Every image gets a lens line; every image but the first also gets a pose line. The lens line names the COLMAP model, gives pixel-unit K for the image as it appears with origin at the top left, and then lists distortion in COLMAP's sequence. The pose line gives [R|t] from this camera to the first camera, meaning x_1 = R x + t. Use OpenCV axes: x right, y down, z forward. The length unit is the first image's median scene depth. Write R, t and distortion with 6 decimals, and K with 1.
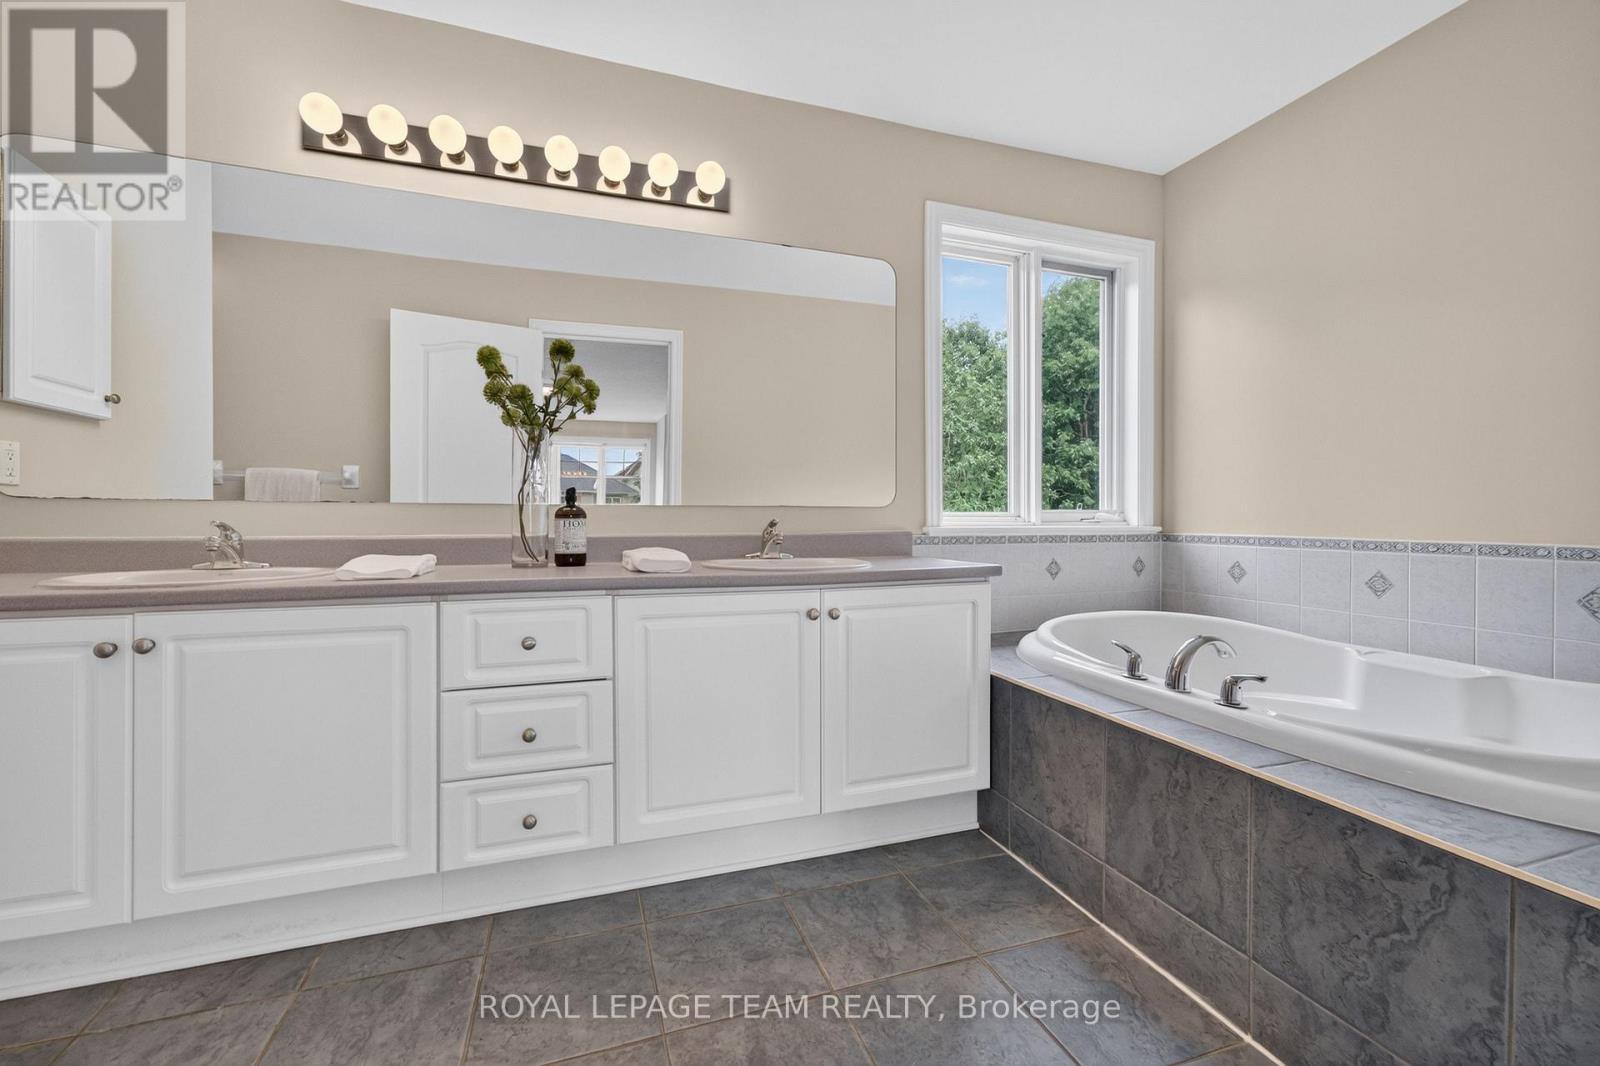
lens RADIAL K [[659.4, 0, 794.5], [0, 659.4, 516.1], [0, 0, 1]] dist [-0.003522, 0.003849]
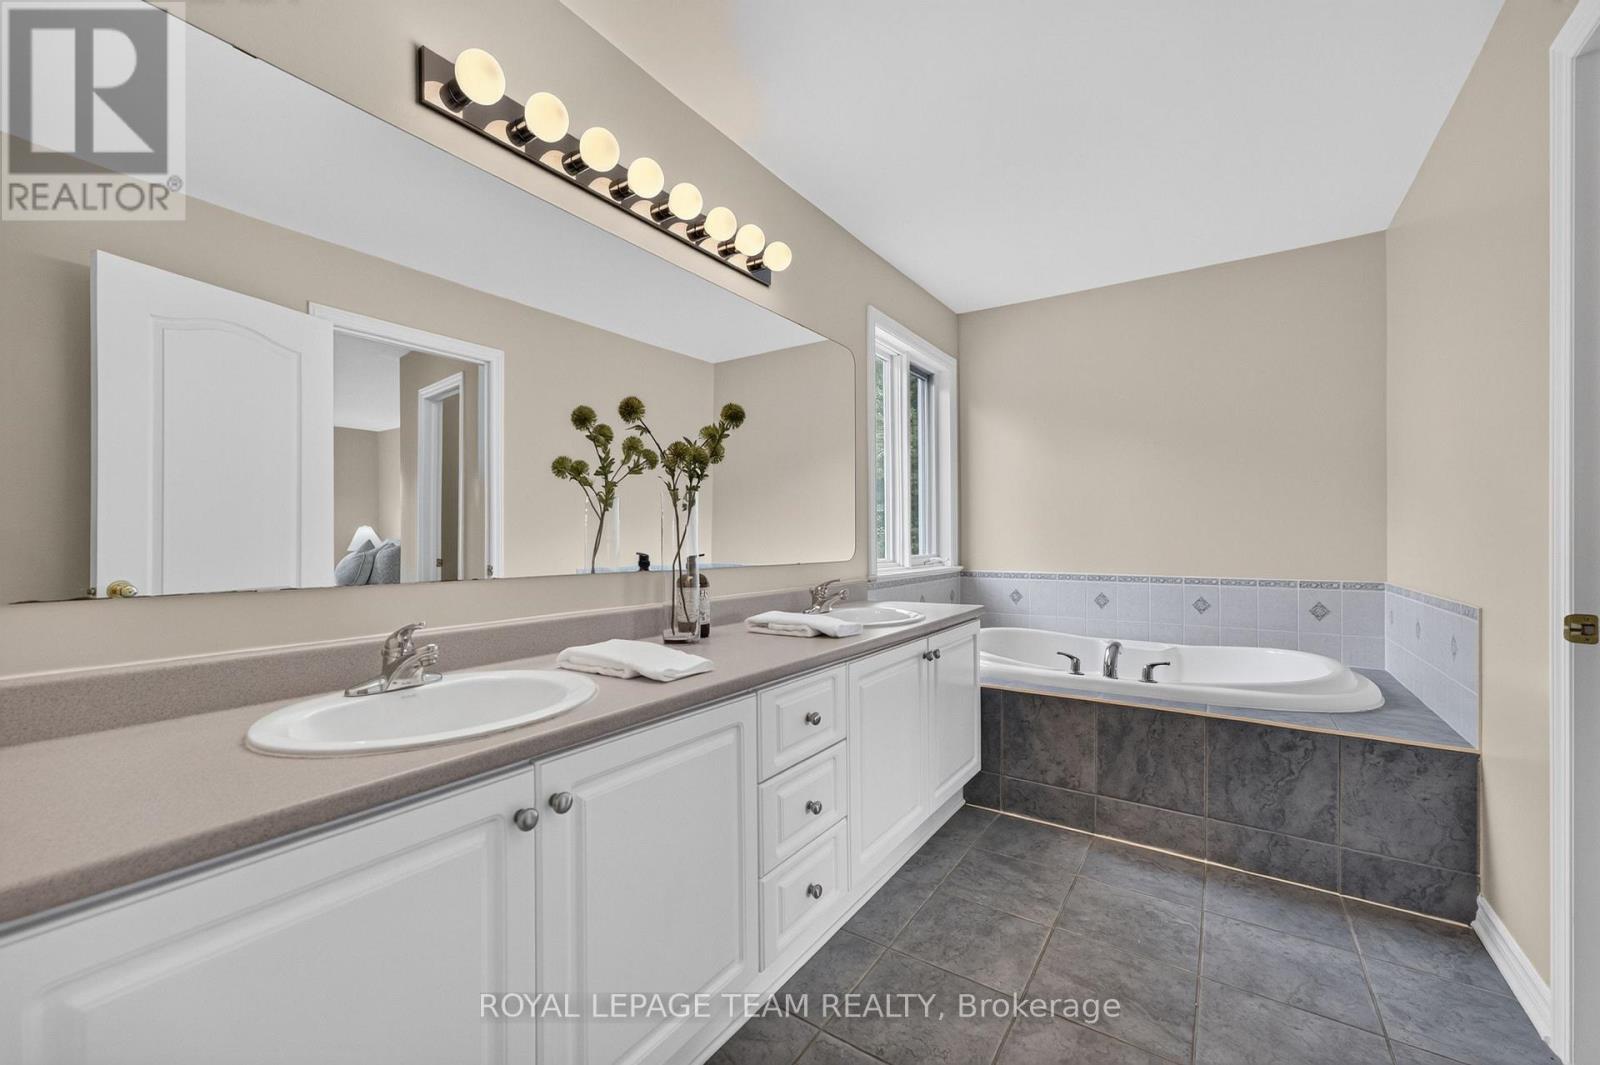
lens RADIAL K [[659.4, 0, 787.7], [0, 659.4, 542.3], [0, 0, 1]] dist [-0.003522, 0.003849]
pose [[0.789295, -0.009227, 0.613944, -1.063020], [0.005114, 0.999951, 0.008453, -0.087022], [-0.613992, -0.003533, 0.789304, 0.222358]]
